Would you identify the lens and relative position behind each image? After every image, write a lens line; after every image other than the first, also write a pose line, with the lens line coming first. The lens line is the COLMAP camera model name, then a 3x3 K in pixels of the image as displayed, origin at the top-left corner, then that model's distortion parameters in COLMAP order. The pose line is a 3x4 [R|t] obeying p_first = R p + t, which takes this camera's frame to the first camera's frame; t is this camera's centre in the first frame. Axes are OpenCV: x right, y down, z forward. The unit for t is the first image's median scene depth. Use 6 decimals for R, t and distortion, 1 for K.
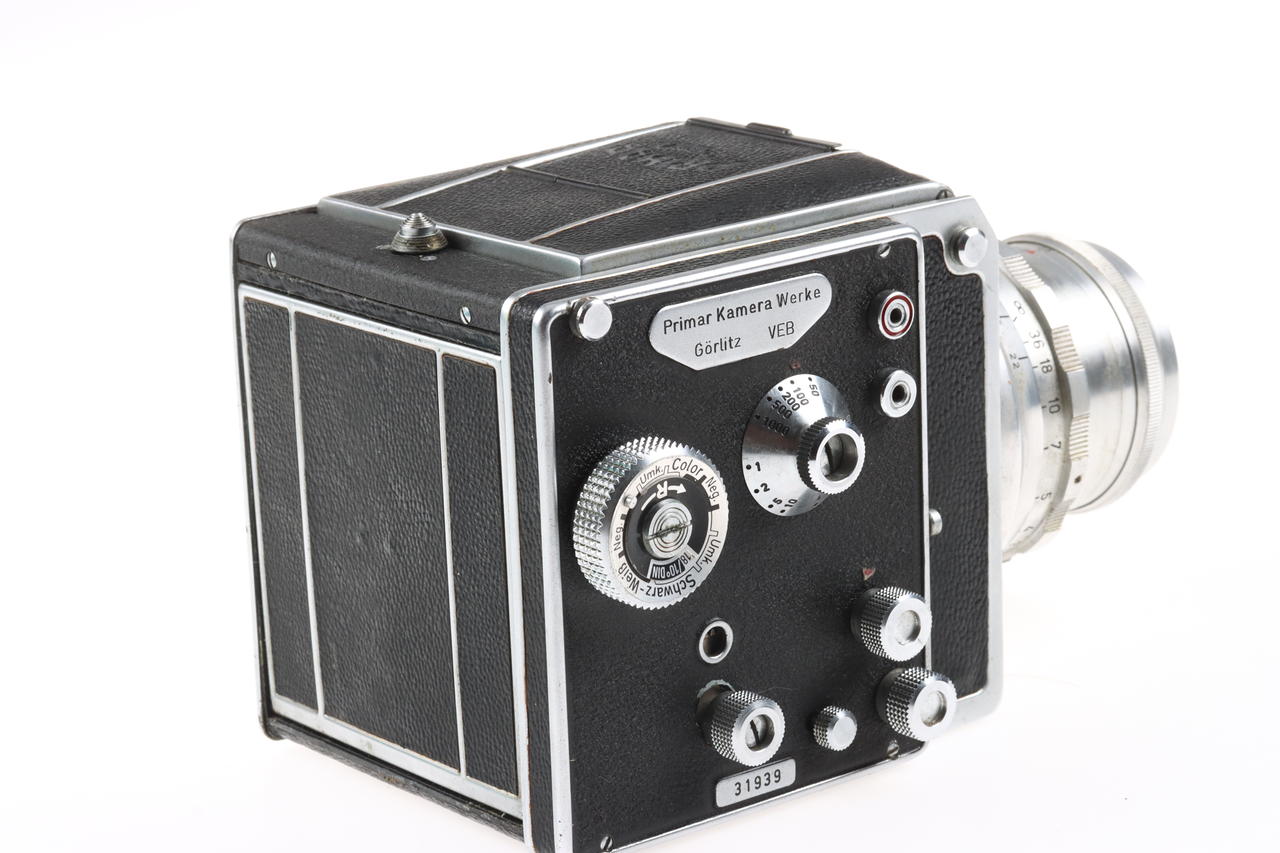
lens RADIAL K [[3759.4, 0, 640.0], [0, 3759.4, 426.5], [0, 0, 1]] dist [0.053091, 0.125902]
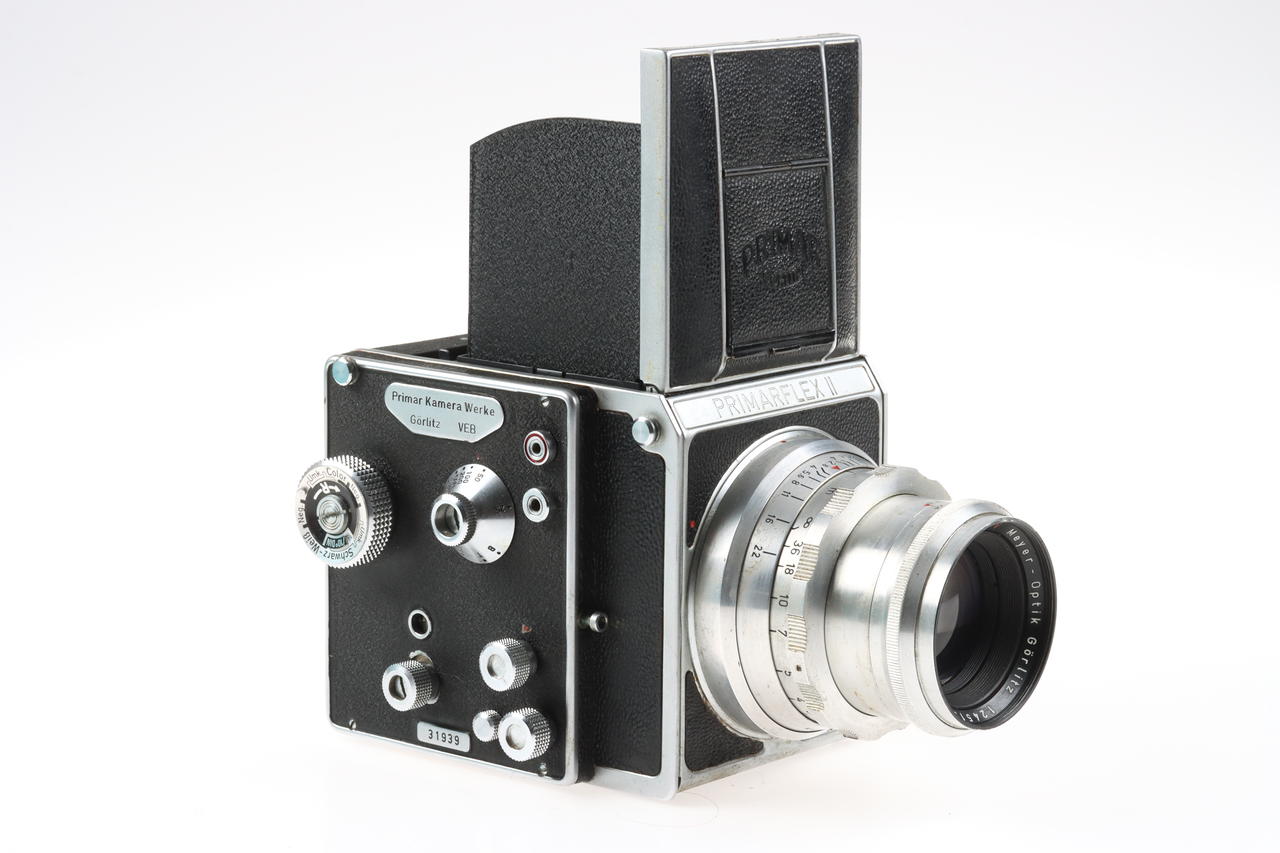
lens RADIAL K [[3759.4, 0, 640.0], [0, 3759.4, 426.5], [0, 0, 1]] dist [0.053091, 0.125902]
pose [[0.212332, 0.224974, -0.950948, 1.421285], [-0.272294, 0.948216, 0.163529, -0.279899], [0.938494, 0.224215, 0.262596, 0.685545]]
